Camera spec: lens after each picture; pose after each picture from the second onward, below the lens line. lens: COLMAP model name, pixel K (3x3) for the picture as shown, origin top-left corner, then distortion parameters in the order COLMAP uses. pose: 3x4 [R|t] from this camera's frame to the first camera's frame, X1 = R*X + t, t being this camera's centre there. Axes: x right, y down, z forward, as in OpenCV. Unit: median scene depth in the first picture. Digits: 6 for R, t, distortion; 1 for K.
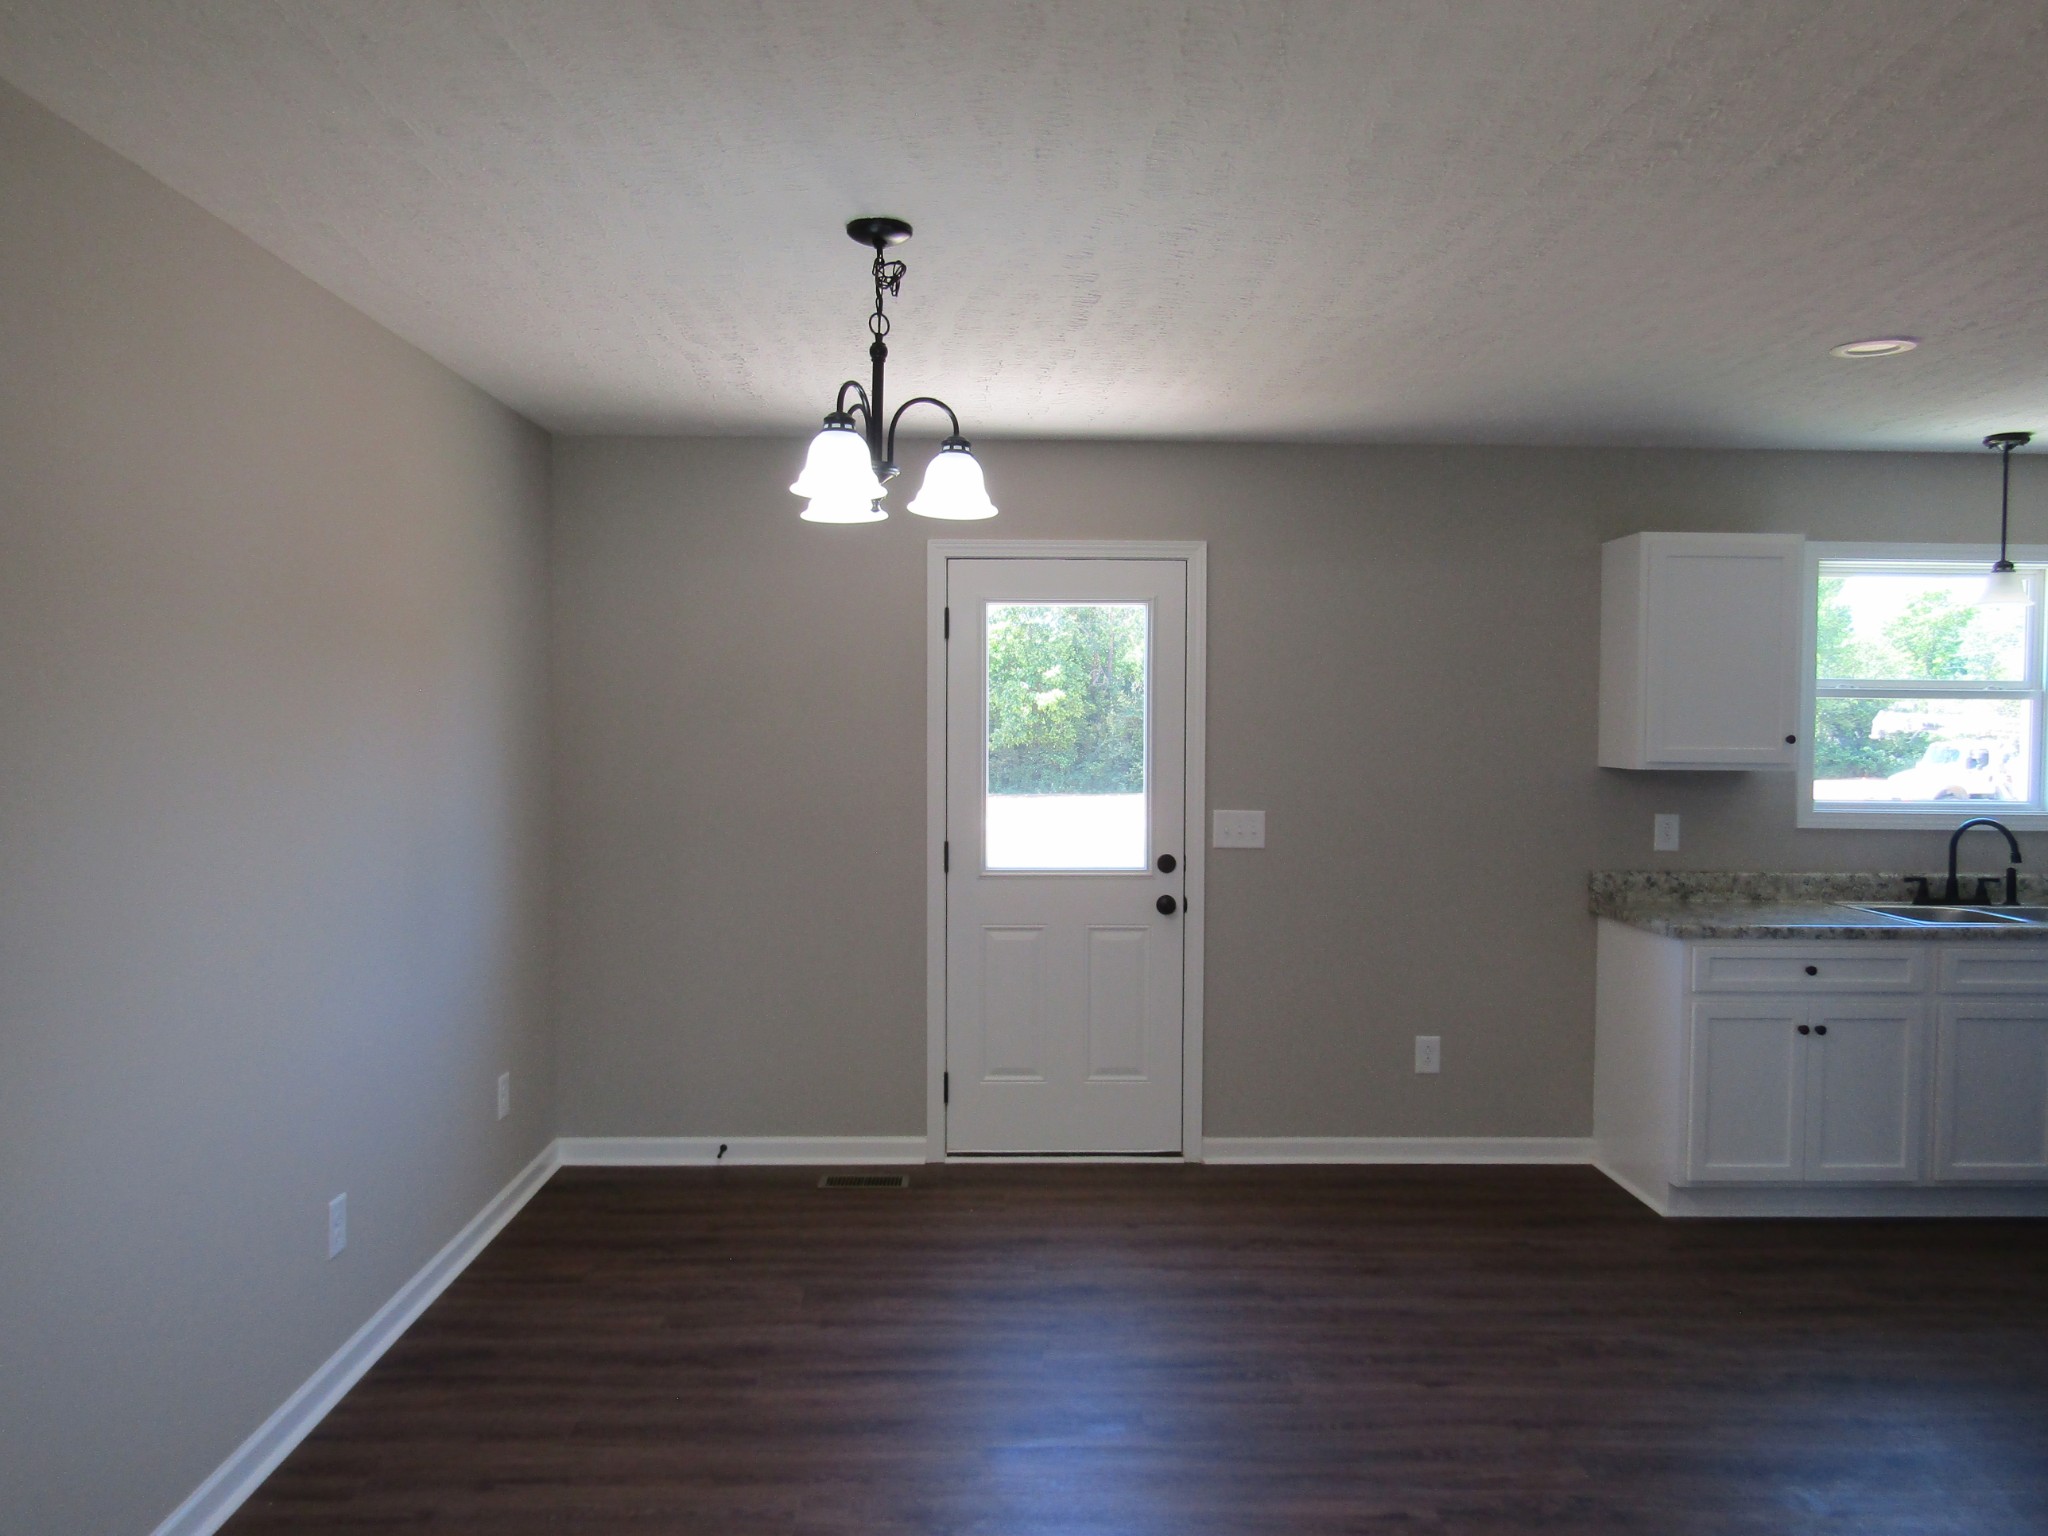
lens RADIAL K [[1468.4, 0, 1038.1], [0, 1468.4, 759.6], [0, 0, 1]] dist [0.004161, -0.002525]
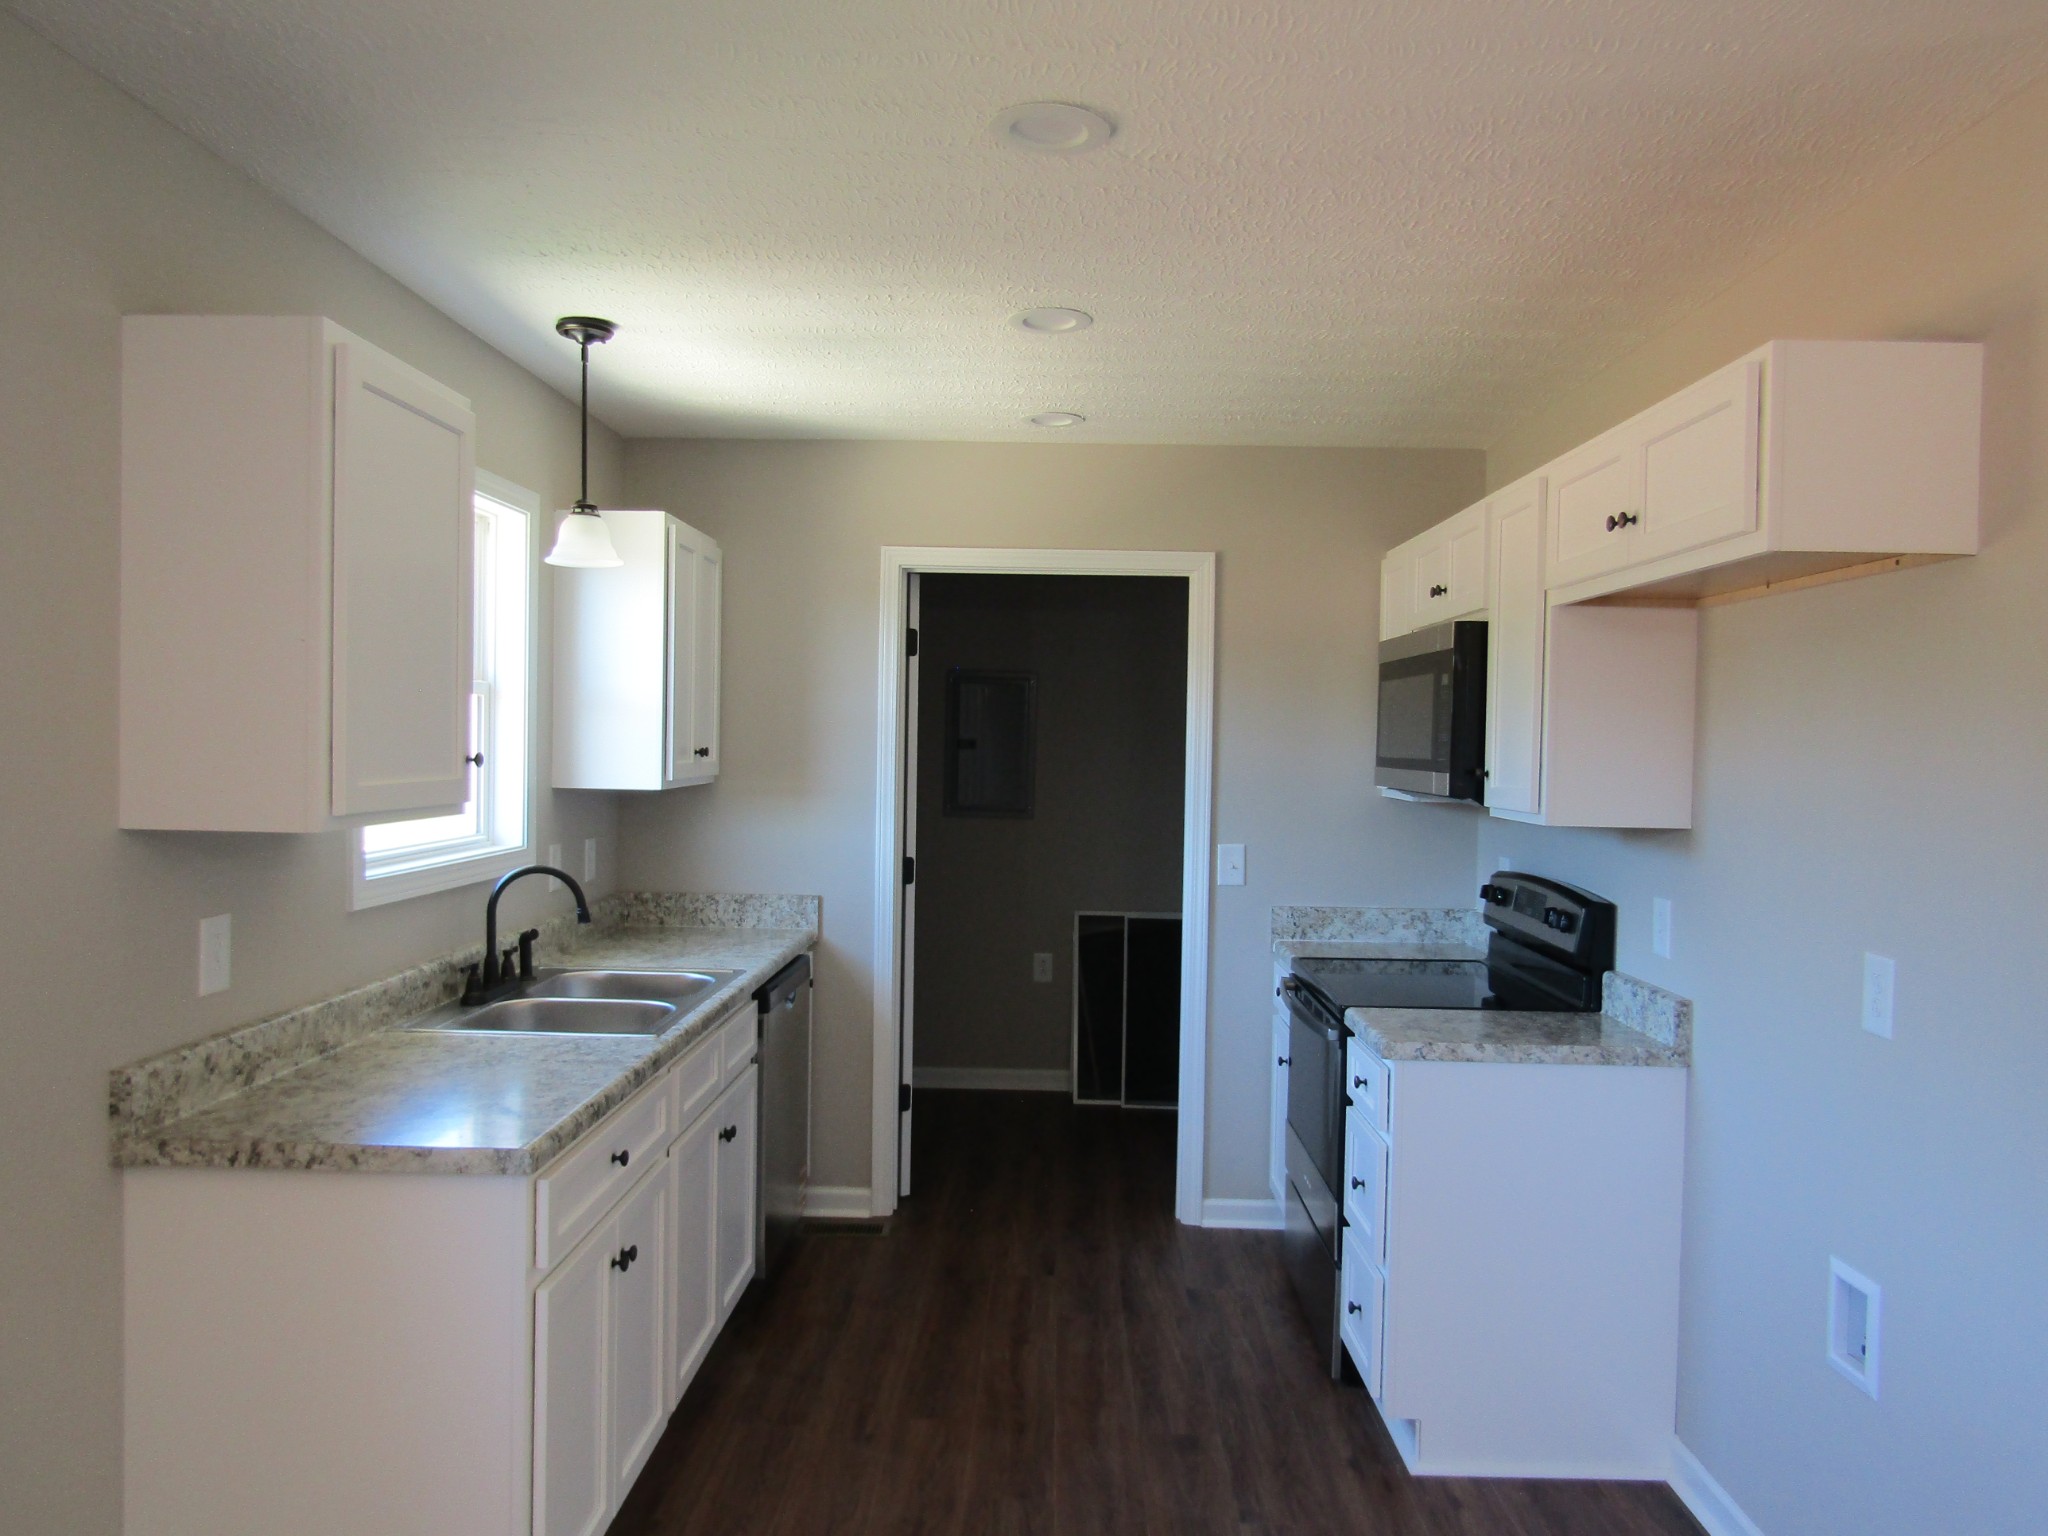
lens RADIAL K [[1468.4, 0, 1025.8], [0, 1468.4, 767.5], [0, 0, 1]] dist [0.004161, -0.002525]
pose [[0.056660, -0.030061, 0.997941, -0.037913], [0.012936, 0.999485, 0.029373, -0.022921], [-0.998310, 0.011245, 0.057019, 0.708362]]
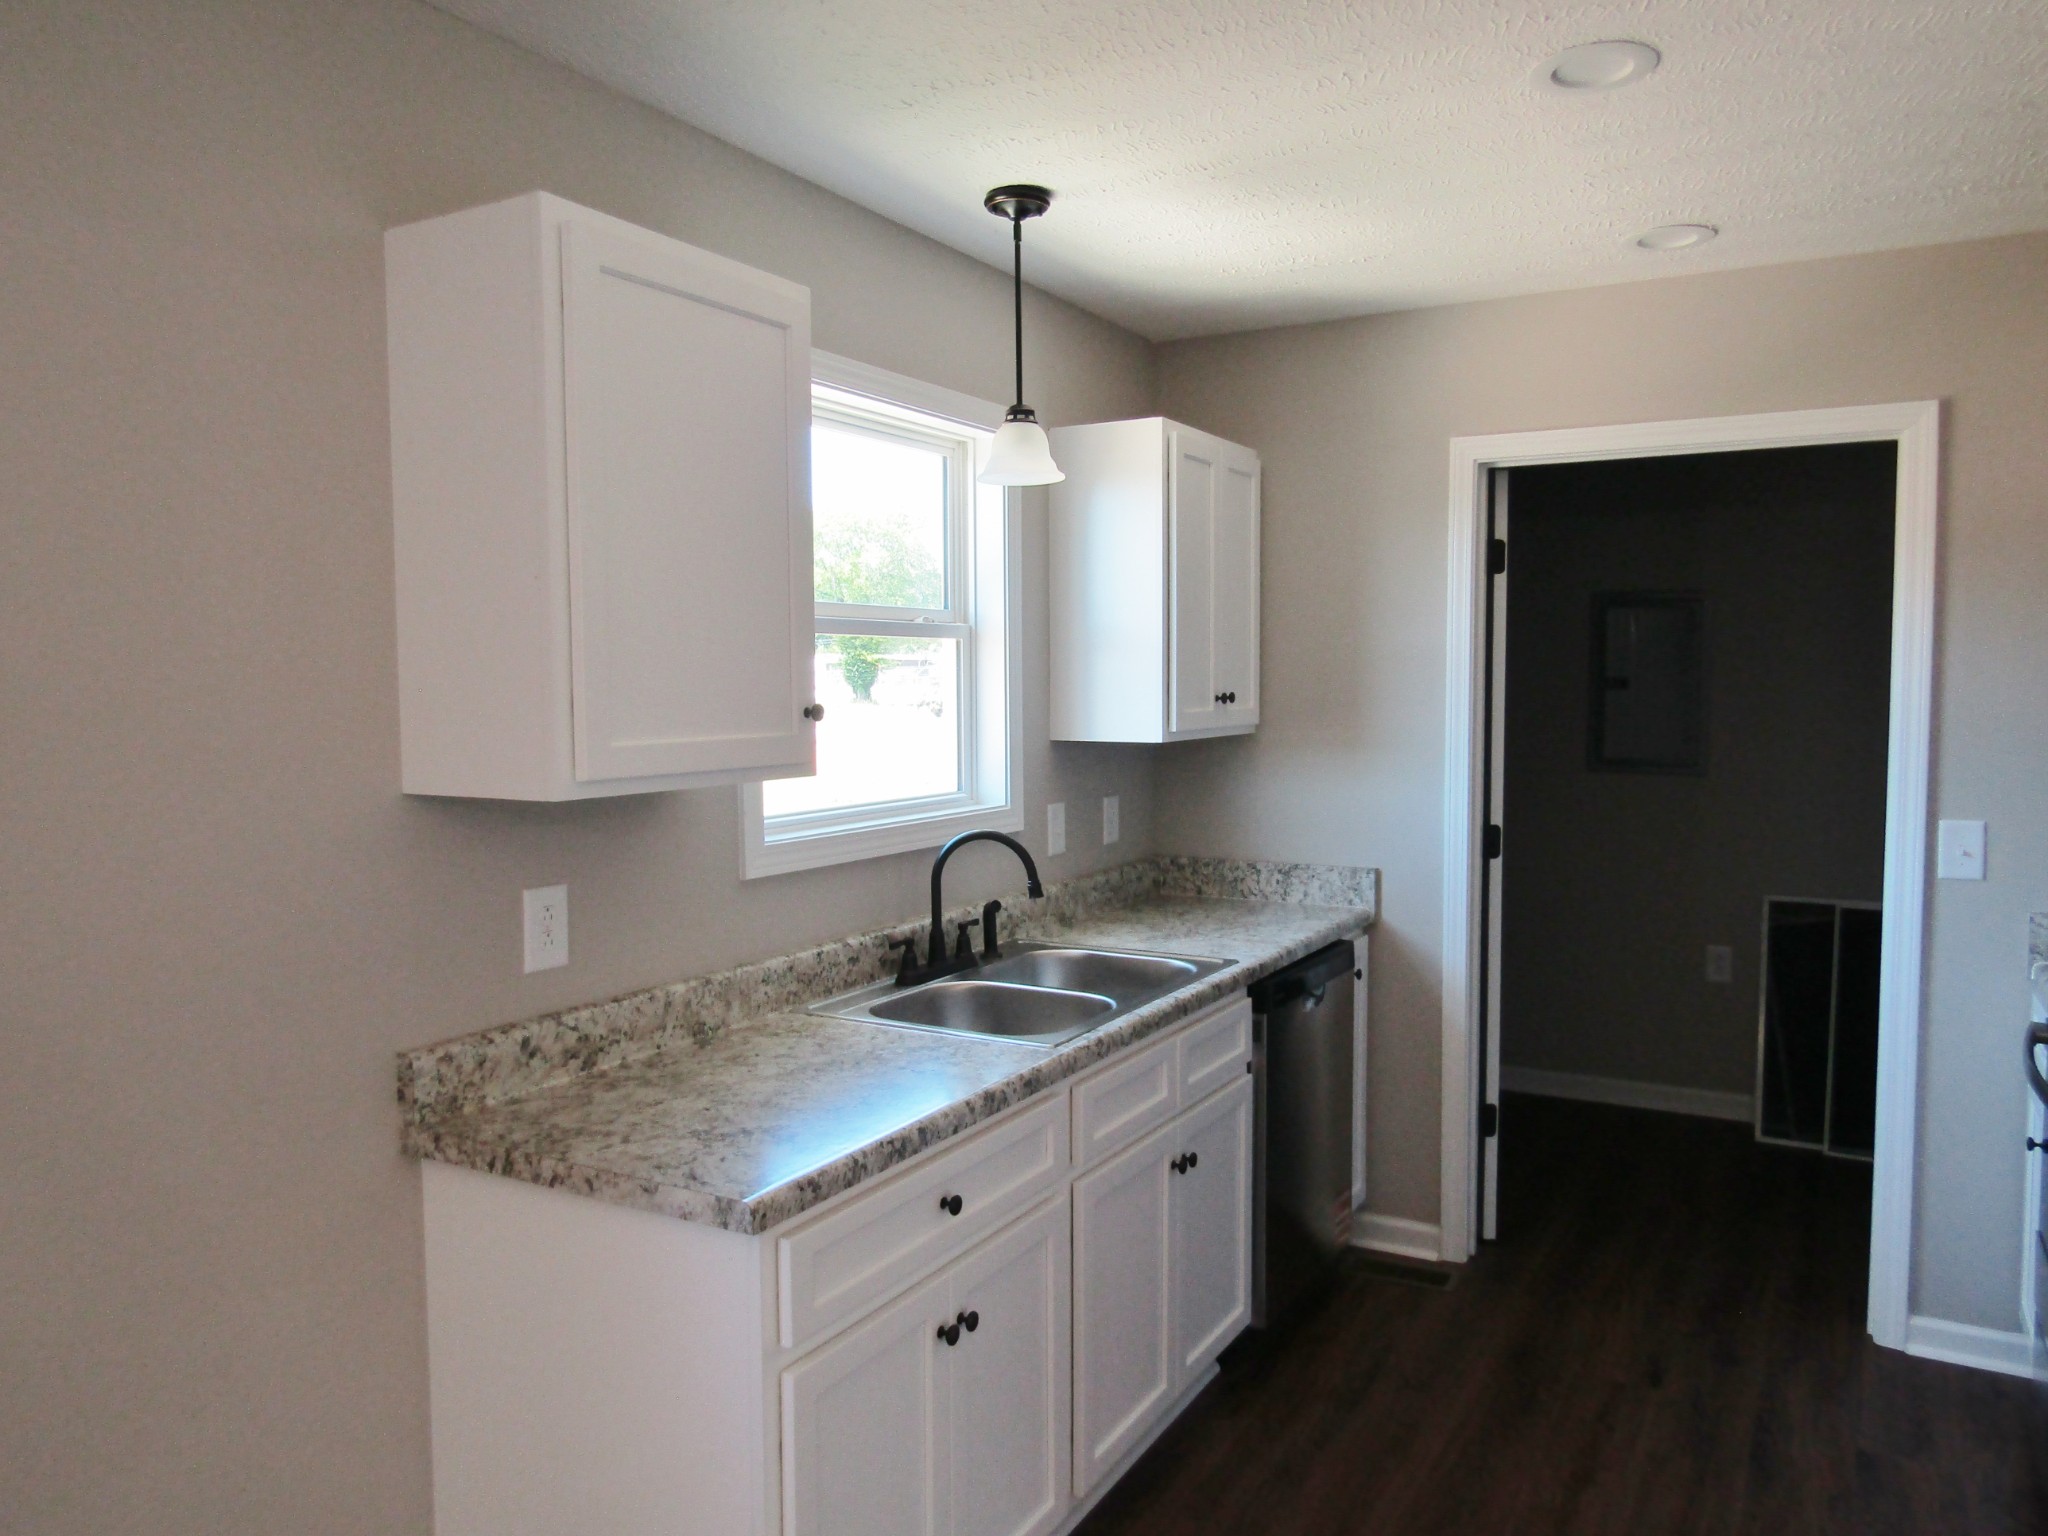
lens RADIAL K [[1468.4, 0, 1032.1], [0, 1468.4, 767.7], [0, 0, 1]] dist [0.004161, -0.002525]
pose [[0.522117, -0.066156, 0.850304, 0.129398], [0.034404, 0.997809, 0.056507, -0.019306], [-0.852180, -0.000250, 0.523249, 0.643384]]
